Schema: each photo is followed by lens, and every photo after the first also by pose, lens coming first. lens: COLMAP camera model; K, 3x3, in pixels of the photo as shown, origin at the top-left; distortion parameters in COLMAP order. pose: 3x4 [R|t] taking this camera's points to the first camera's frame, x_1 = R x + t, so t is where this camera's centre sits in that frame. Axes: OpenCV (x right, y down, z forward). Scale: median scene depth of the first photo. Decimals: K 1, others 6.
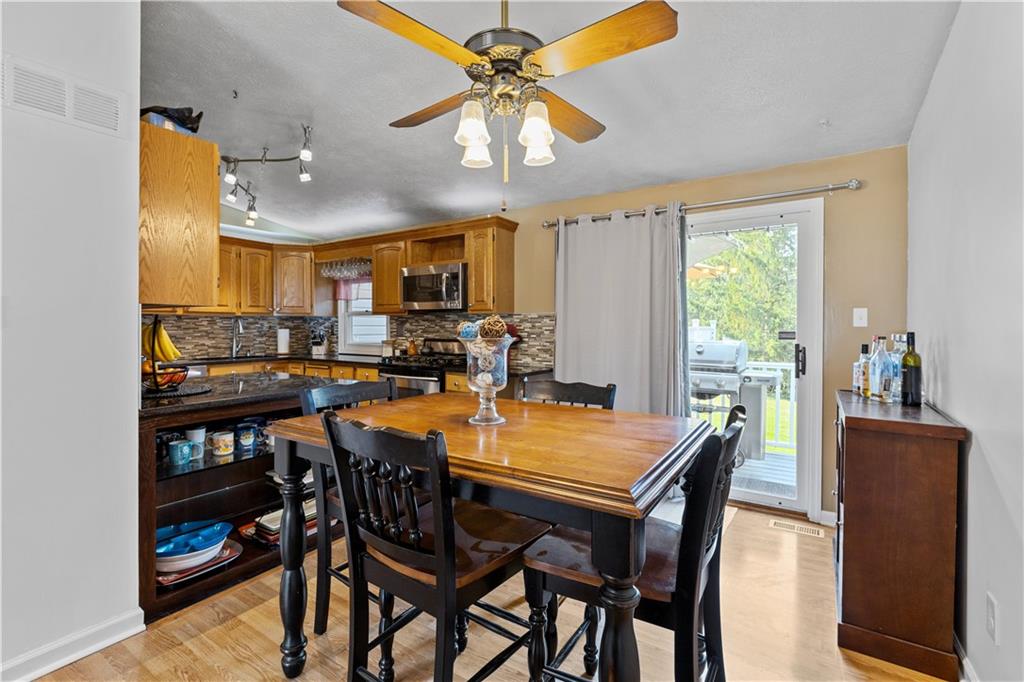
lens RADIAL K [[457.2, 0, 515.2], [0, 457.2, 334.5], [0, 0, 1]] dist [0.000604, -0.000684]
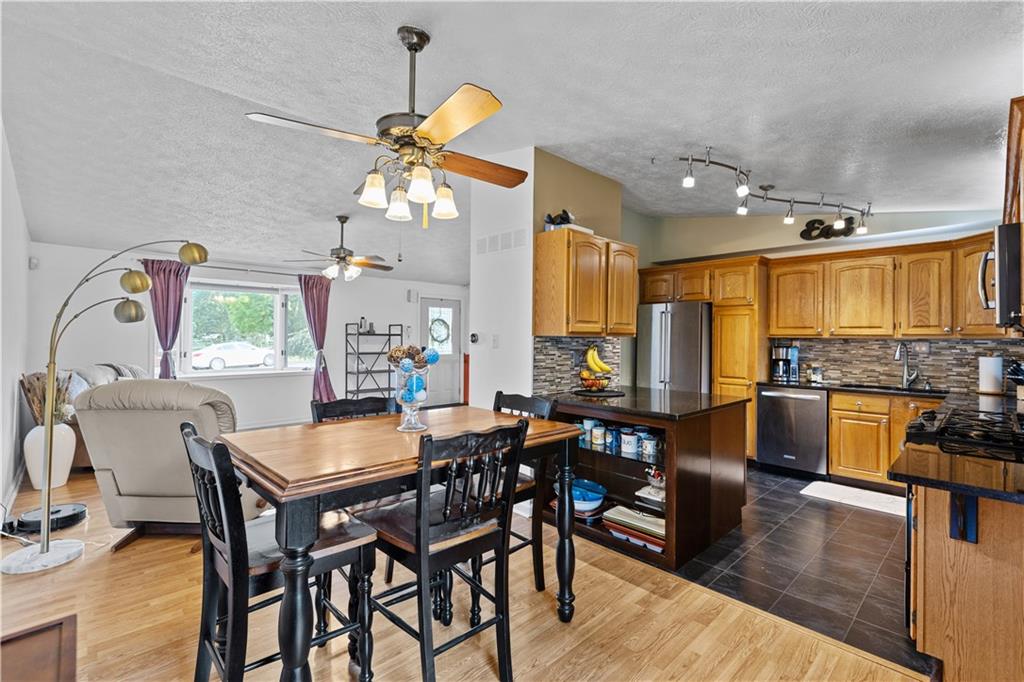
lens RADIAL K [[457.2, 0, 515.2], [0, 457.2, 334.5], [0, 0, 1]] dist [0.000604, -0.000684]
pose [[-0.231878, -0.012311, -0.972667, 0.373444], [-0.030073, 0.999533, -0.005482, -0.023697], [0.972280, 0.027980, -0.232139, 0.532491]]
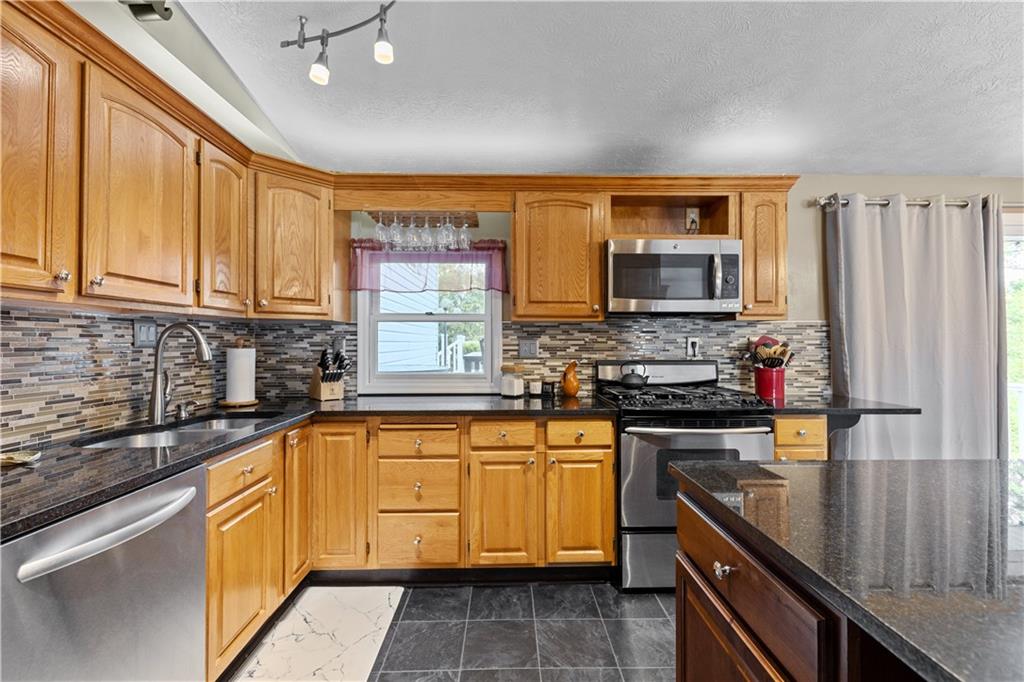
lens RADIAL K [[457.2, 0, 515.2], [0, 457.2, 334.5], [0, 0, 1]] dist [0.000604, -0.000684]
pose [[0.825967, 0.004225, 0.563703, -0.616559], [0.015058, 0.999450, -0.029555, -0.009432], [-0.563517, 0.032900, 0.825449, 0.551530]]
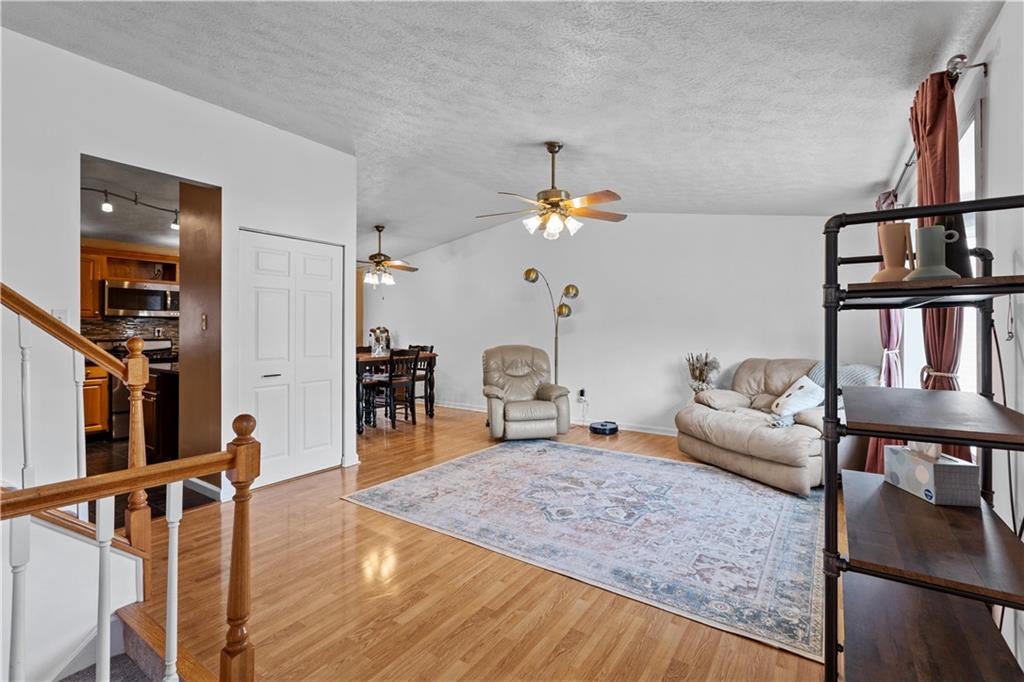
lens RADIAL K [[460.4, 0, 517.1], [0, 460.4, 327.8], [0, 0, 1]] dist [0.001176, -0.000961]
pose [[0.021146, -0.001188, 0.999776, -1.299475], [0.017140, 0.999853, 0.000825, -0.003840], [-0.999629, 0.017118, 0.021164, -0.072561]]
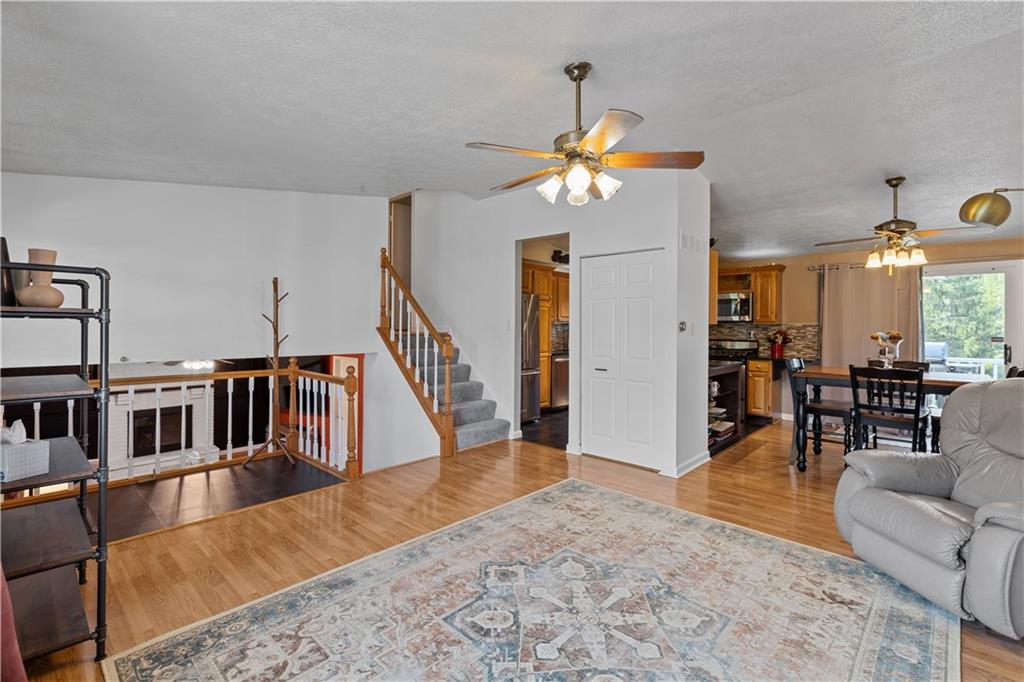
lens RADIAL K [[460.4, 0, 517.1], [0, 460.4, 327.8], [0, 0, 1]] dist [0.001176, -0.000961]
pose [[0.986230, 0.004239, -0.165326, -0.555250], [-0.006821, 0.999863, -0.015055, -0.001426], [0.165240, 0.015975, 0.986124, -0.613866]]
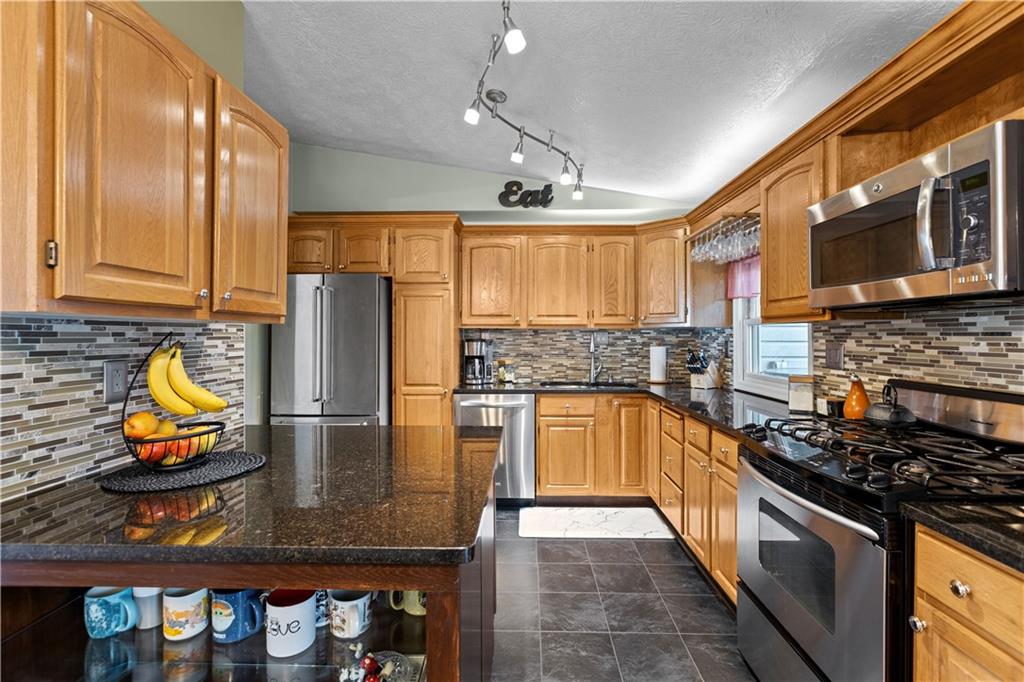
lens RADIAL K [[457.2, 0, 515.2], [0, 457.2, 334.5], [0, 0, 1]] dist [0.000604, -0.000684]
pose [[0.524482, -0.005998, -0.851401, -0.033836], [-0.014904, 0.999757, -0.016224, -0.017879], [0.851291, 0.021199, 0.524265, 0.516949]]
